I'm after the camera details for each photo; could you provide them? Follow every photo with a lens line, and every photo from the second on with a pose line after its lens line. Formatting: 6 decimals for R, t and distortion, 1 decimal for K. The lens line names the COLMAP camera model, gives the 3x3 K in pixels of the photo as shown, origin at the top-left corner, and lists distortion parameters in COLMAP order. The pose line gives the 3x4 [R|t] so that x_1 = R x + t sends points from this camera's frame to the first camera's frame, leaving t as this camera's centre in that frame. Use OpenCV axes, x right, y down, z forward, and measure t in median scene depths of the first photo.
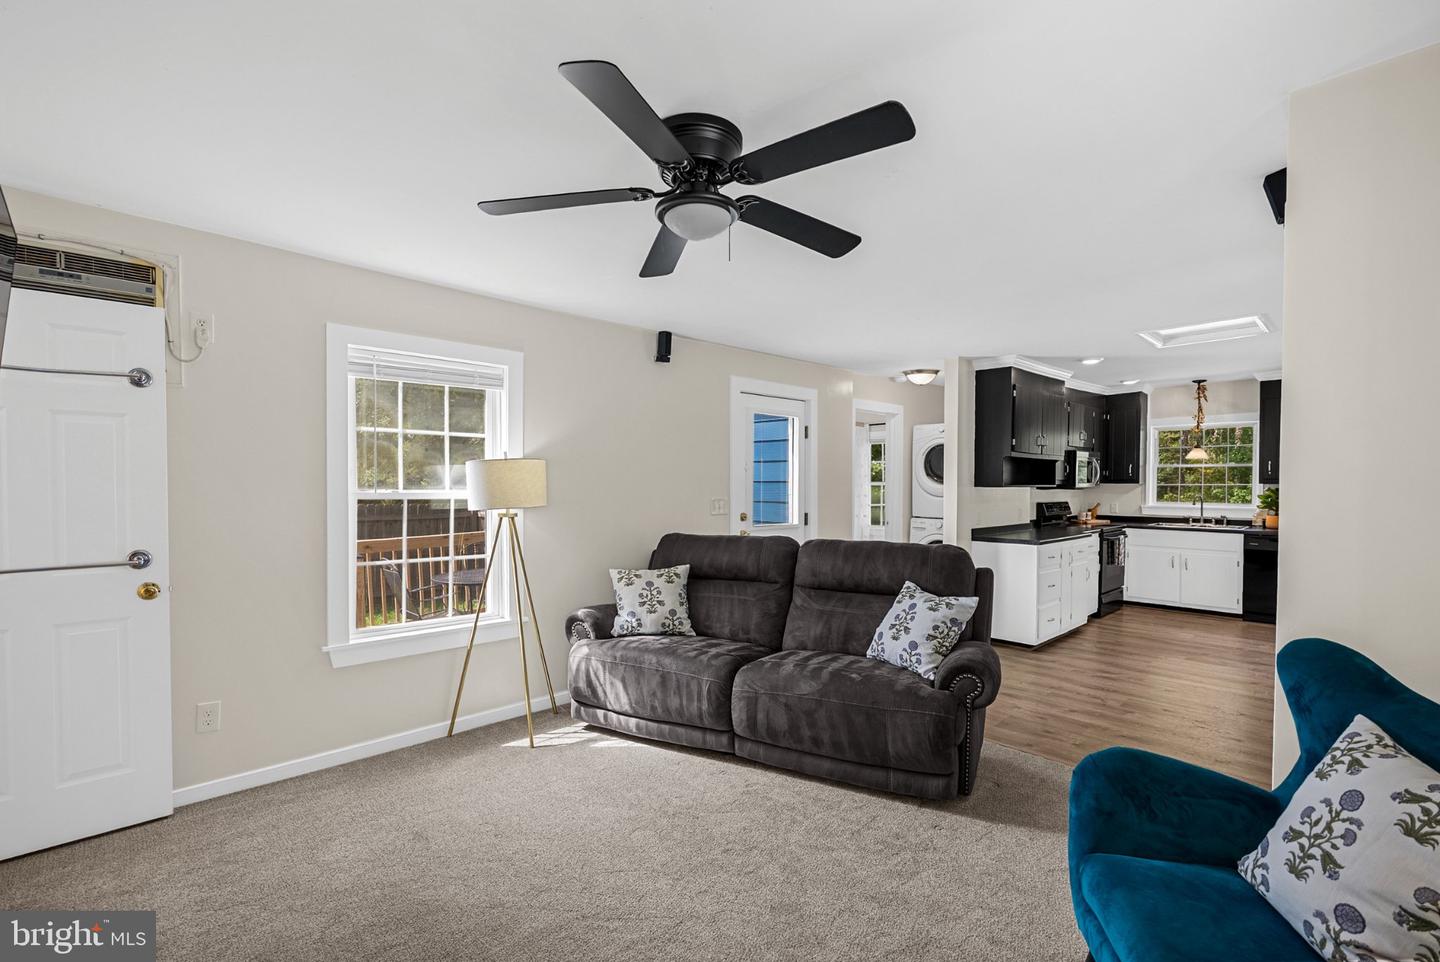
lens RADIAL K [[644.5, 0, 722.9], [0, 644.5, 498.0], [0, 0, 1]] dist [-0.000632, -0.000157]
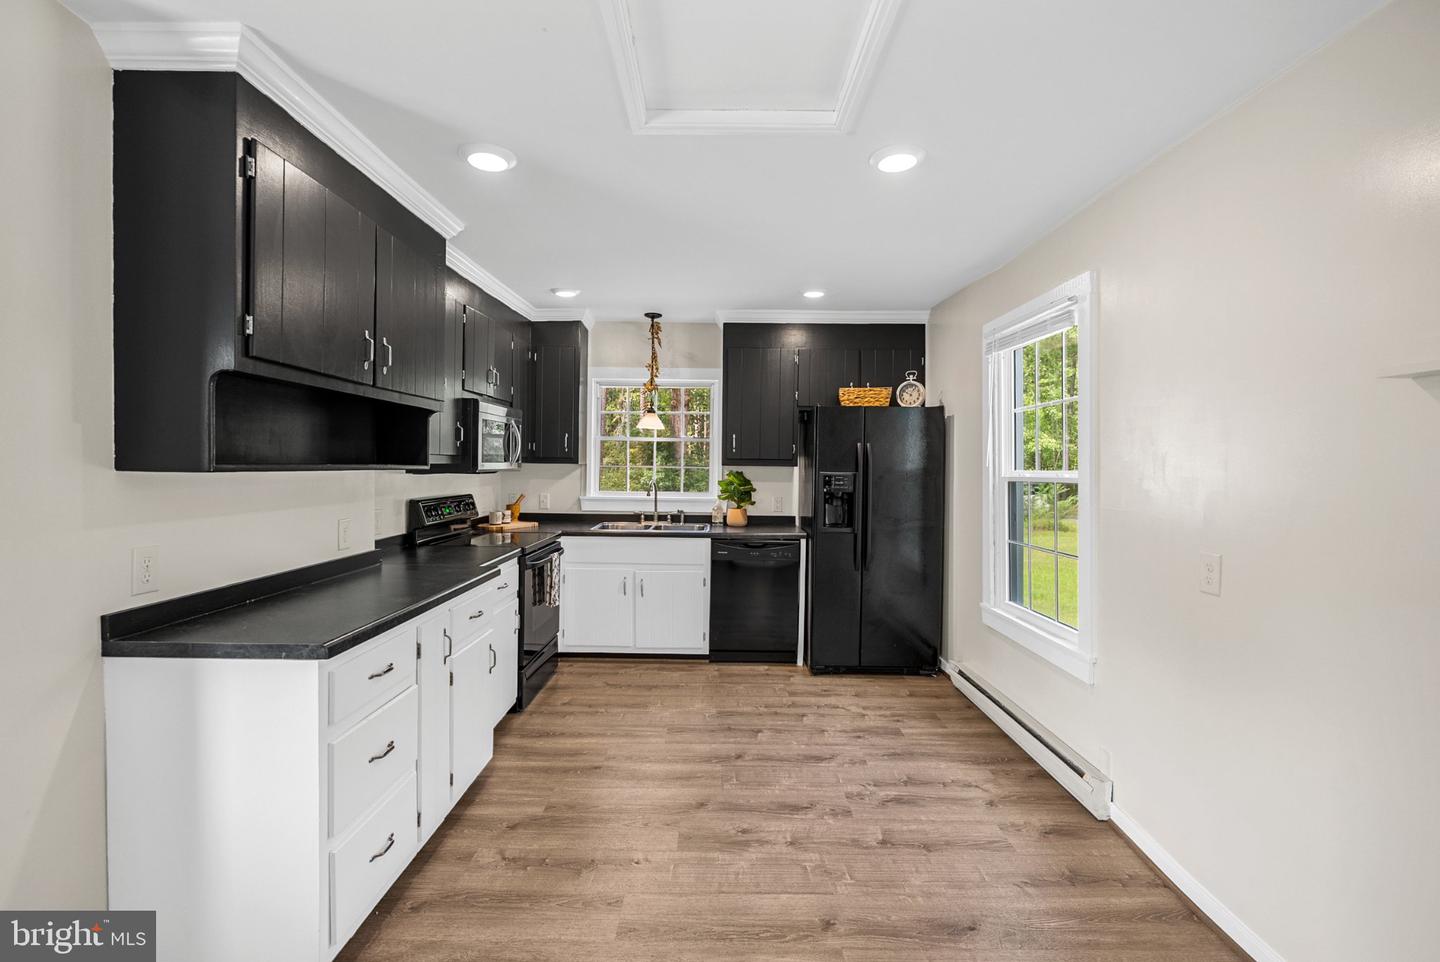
lens RADIAL K [[648.7, 0, 722.8], [0, 648.7, 470.6], [0, 0, 1]] dist [-0.000397, -0.000254]
pose [[0.689242, 0.001355, 0.724530, 0.291011], [0.005134, 0.999964, -0.006754, -0.010957], [-0.724513, 0.008375, 0.689211, 0.473209]]
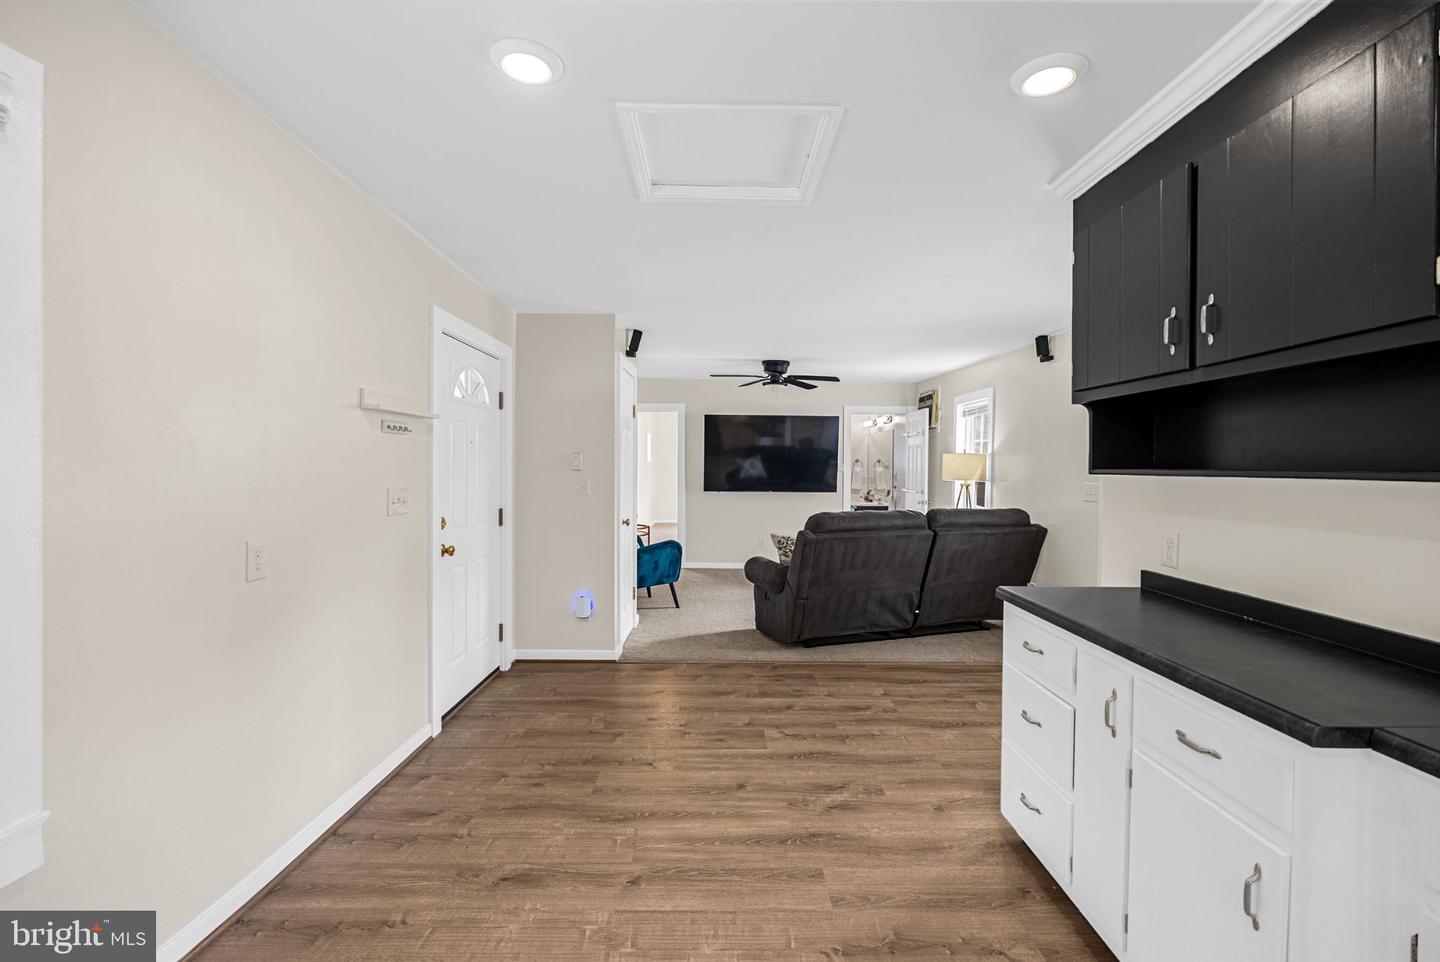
lens RADIAL K [[648.7, 0, 722.8], [0, 648.7, 470.6], [0, 0, 1]] dist [-0.000397, -0.000254]
pose [[-0.690076, -0.001070, -0.723736, 0.711789], [-0.023582, 0.999501, 0.021007, -0.017403], [0.723352, 0.031563, -0.689757, 0.864096]]
